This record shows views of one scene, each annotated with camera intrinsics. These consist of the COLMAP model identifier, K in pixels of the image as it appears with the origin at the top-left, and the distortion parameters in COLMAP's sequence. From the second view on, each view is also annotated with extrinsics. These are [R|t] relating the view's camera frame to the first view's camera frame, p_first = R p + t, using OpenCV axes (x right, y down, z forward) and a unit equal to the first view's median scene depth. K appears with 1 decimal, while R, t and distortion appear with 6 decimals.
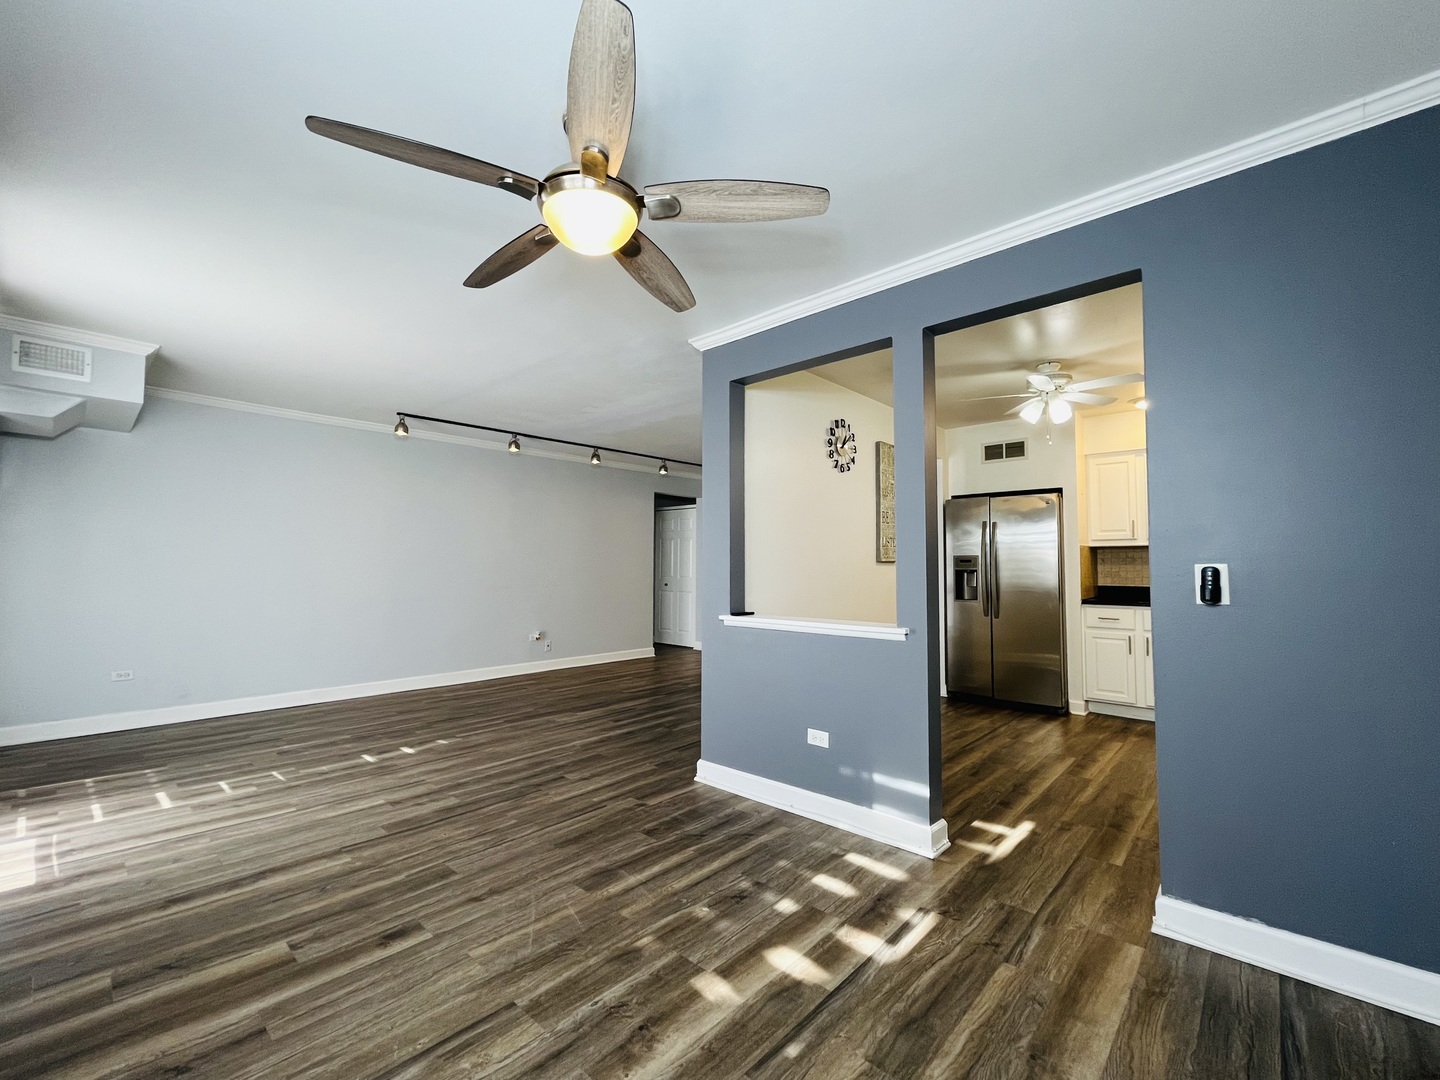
lens RADIAL K [[609.1, 0, 720.0], [0, 609.1, 540.0], [0, 0, 1]] dist [-0.001961, 0.000061]
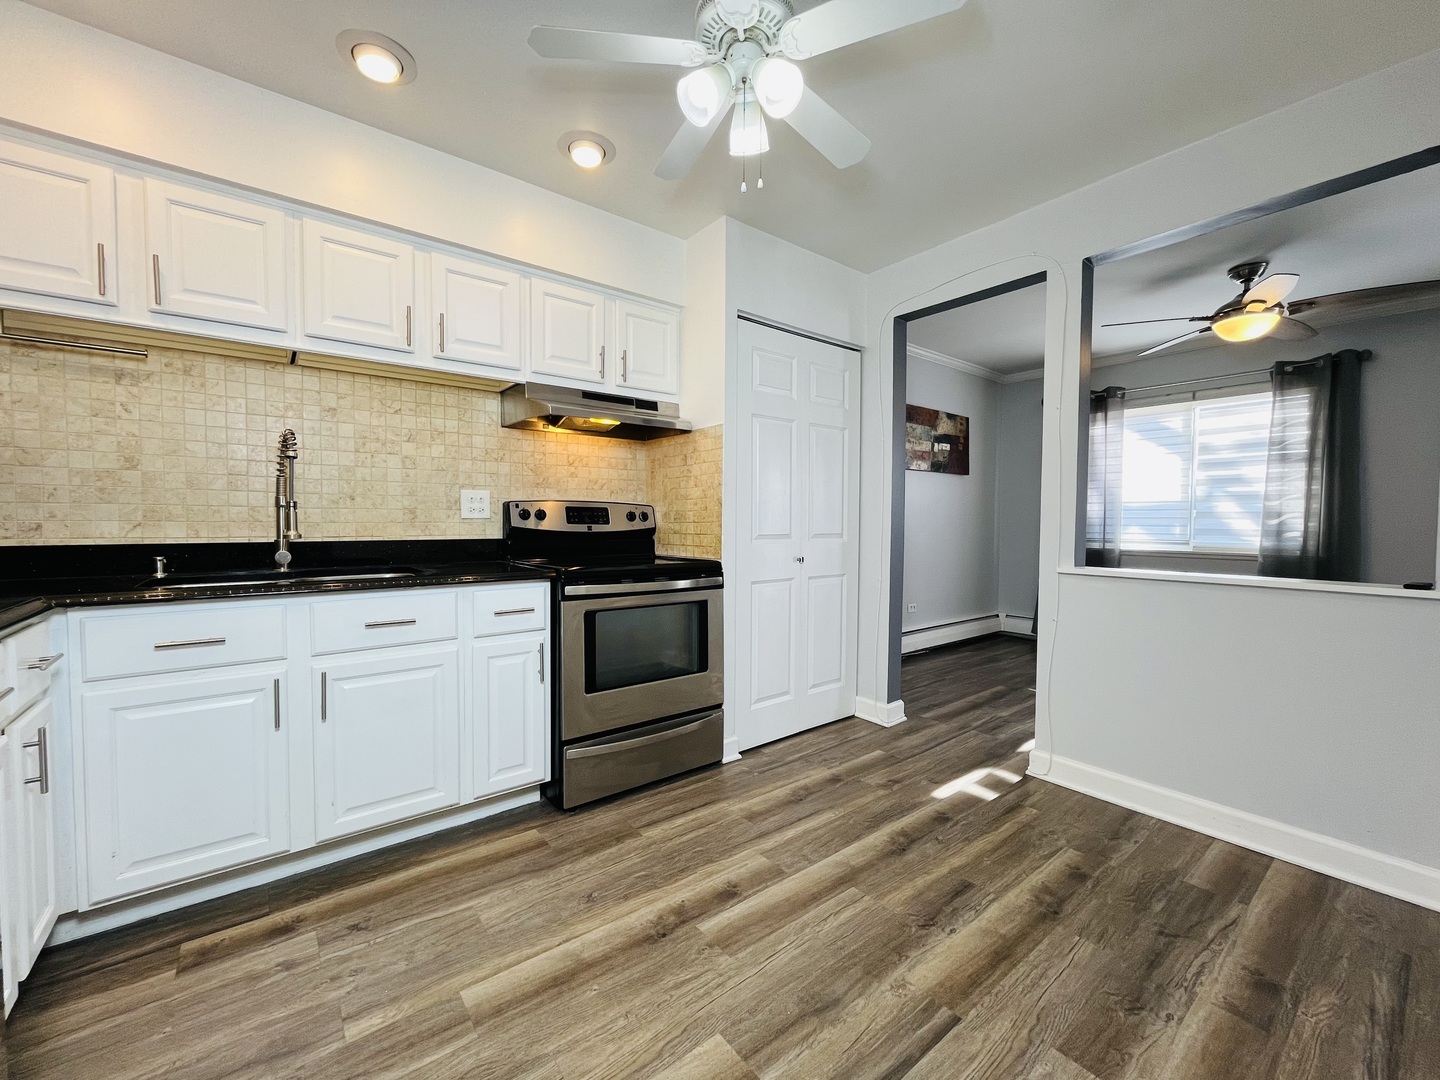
lens RADIAL K [[582.2, 0, 720.0], [0, 582.2, 540.0], [0, 0, 1]] dist [-0.002807, -0.000060]
pose [[-0.986000, -0.014488, 0.166115, 0.797534], [-0.016242, 0.999826, -0.009204, 0.130971], [-0.165952, -0.011773, -0.986063, 2.246847]]
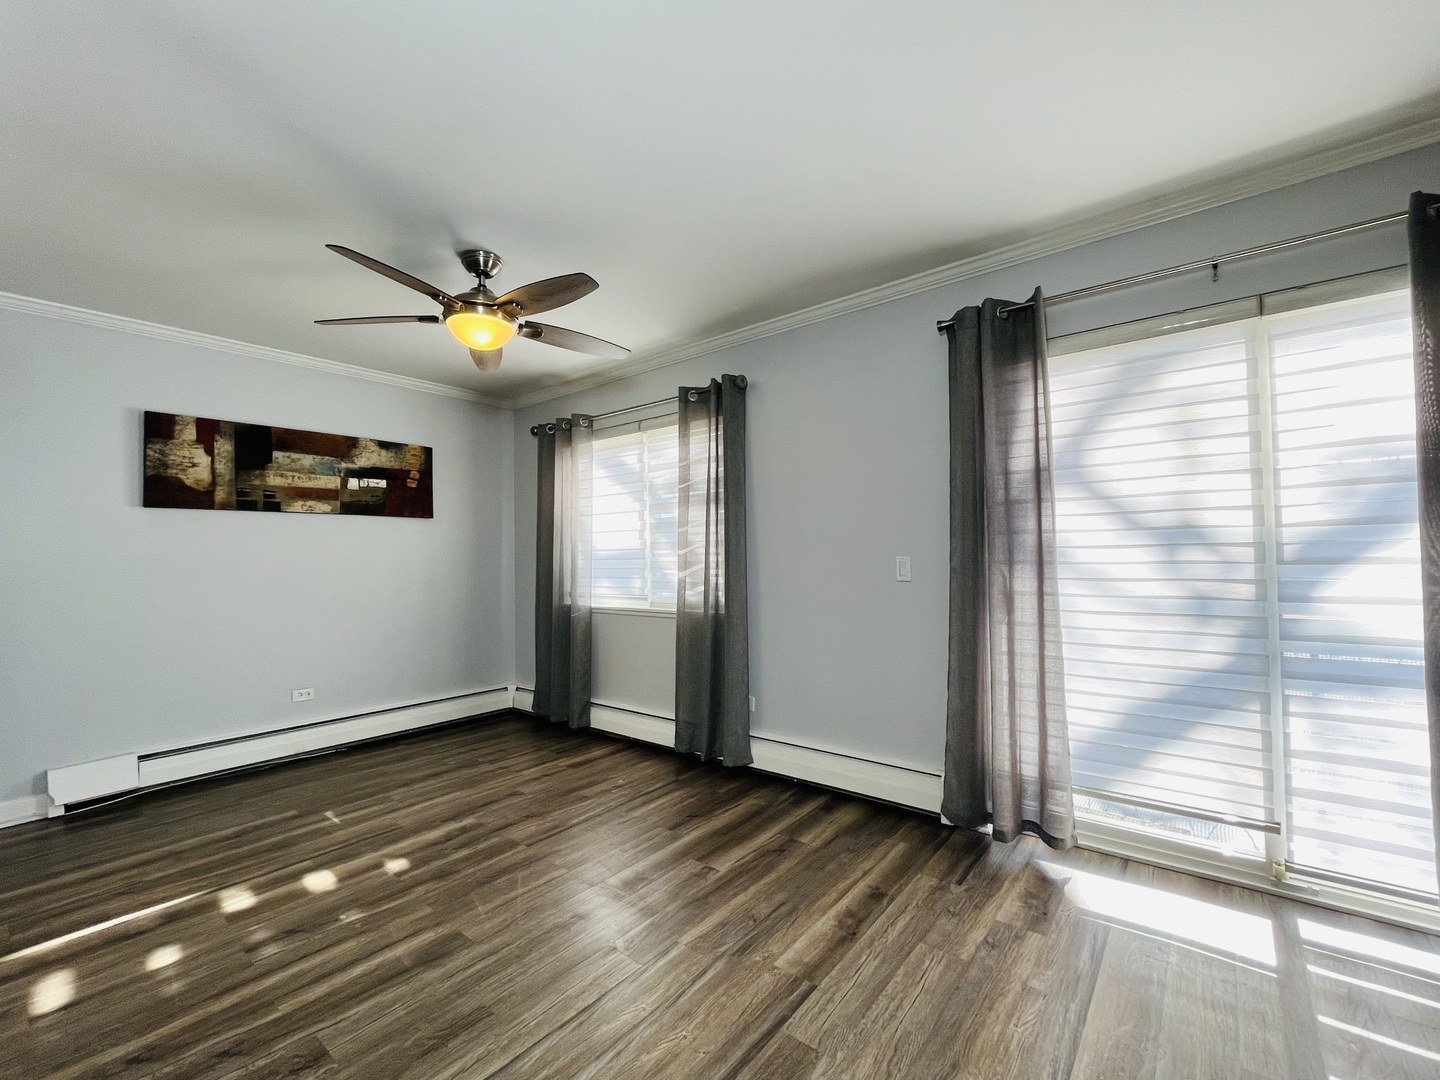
lens RADIAL K [[602.9, 0, 720.0], [0, 602.9, 540.0], [0, 0, 1]] dist [-0.016349, -0.000023]
pose [[-0.998098, 0.006968, -0.061258, -0.510798], [0.011638, 0.997023, -0.076225, 0.066342], [0.060545, -0.076793, -0.995207, 1.799990]]
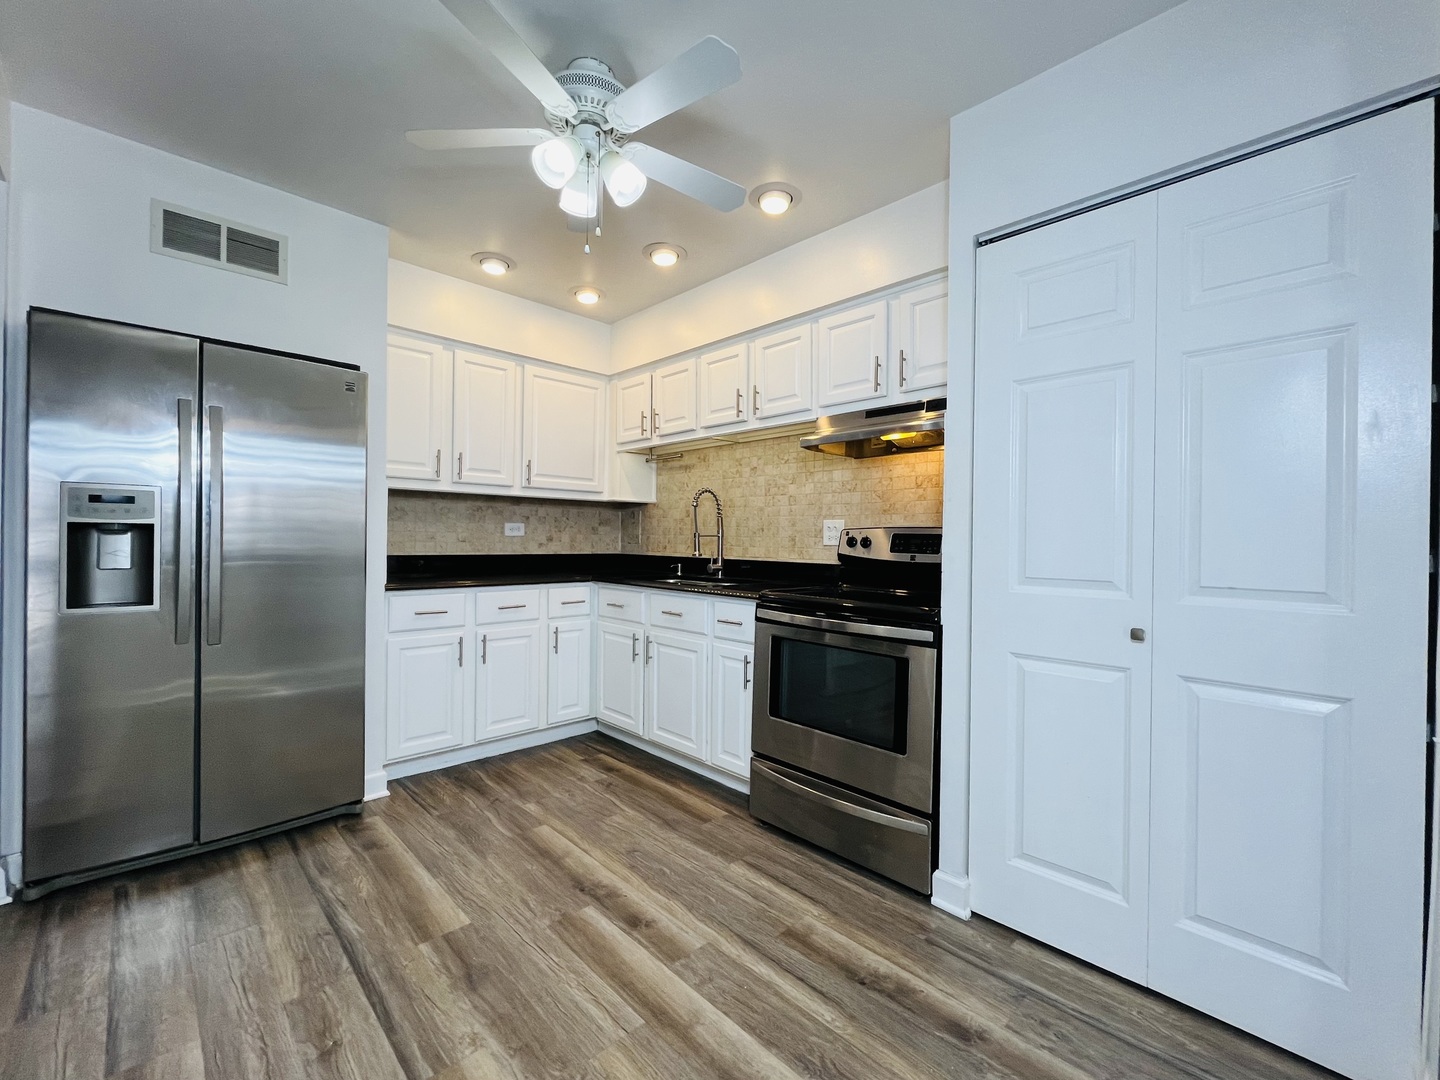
lens RADIAL K [[609.1, 0, 720.0], [0, 609.1, 540.0], [0, 0, 1]] dist [-0.001961, 0.000061]
pose [[0.063222, -0.006615, 0.997978, 0.153505], [-0.057361, 0.998301, 0.010251, 0.076911], [-0.996350, -0.057893, 0.062735, 1.397486]]
